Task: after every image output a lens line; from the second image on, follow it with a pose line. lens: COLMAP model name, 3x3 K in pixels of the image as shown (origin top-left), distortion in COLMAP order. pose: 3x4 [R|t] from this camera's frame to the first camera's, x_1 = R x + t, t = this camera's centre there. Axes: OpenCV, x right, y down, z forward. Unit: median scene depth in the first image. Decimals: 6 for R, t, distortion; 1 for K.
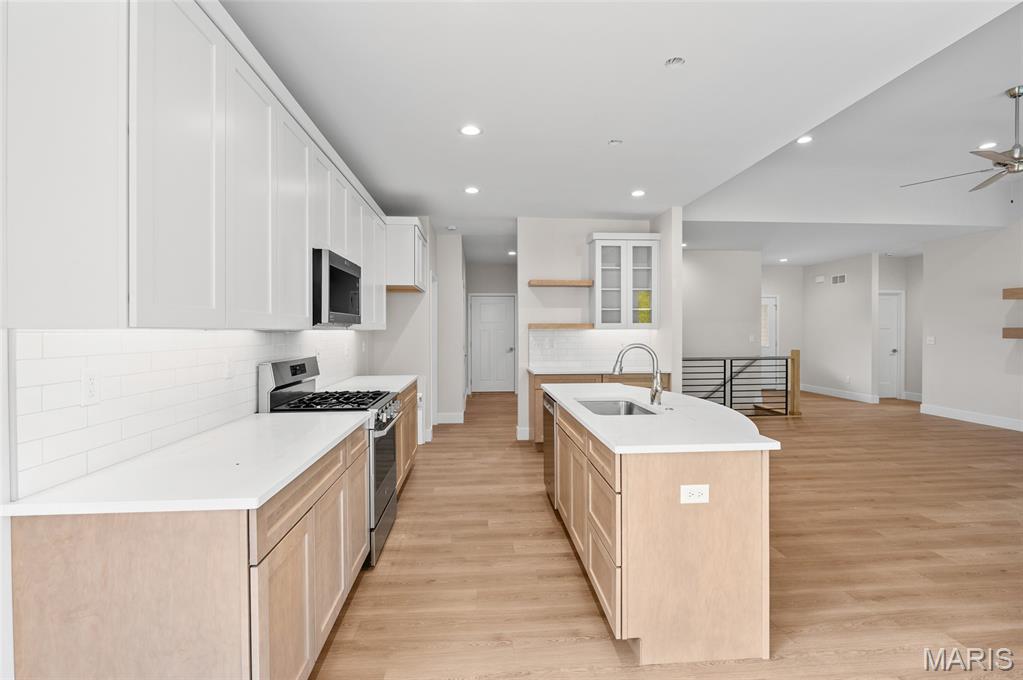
lens RADIAL K [[467.9, 0, 513.1], [0, 467.9, 335.3], [0, 0, 1]] dist [-0.001698, -0.000467]
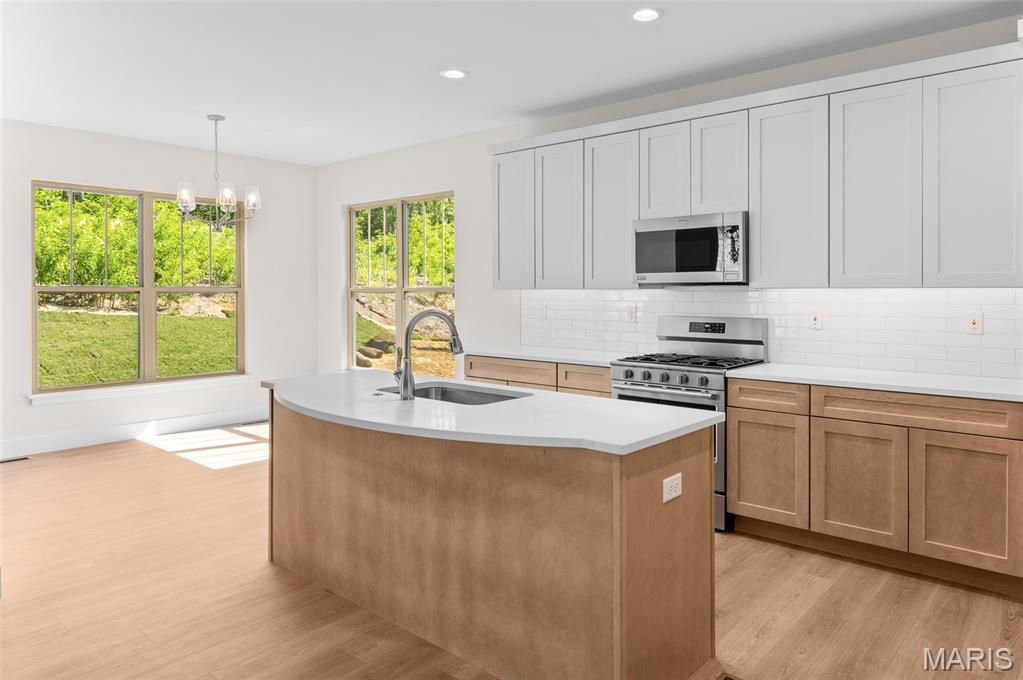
lens RADIAL K [[682.5, 0, 555.8], [0, 682.5, 297.0], [0, 0, 1]] dist [-0.002035, -0.000632]
pose [[-0.696500, 0.010677, -0.717478, 0.448248], [-0.003237, 0.999832, 0.018021, -0.010554], [0.717550, 0.014875, -0.696348, 0.955650]]
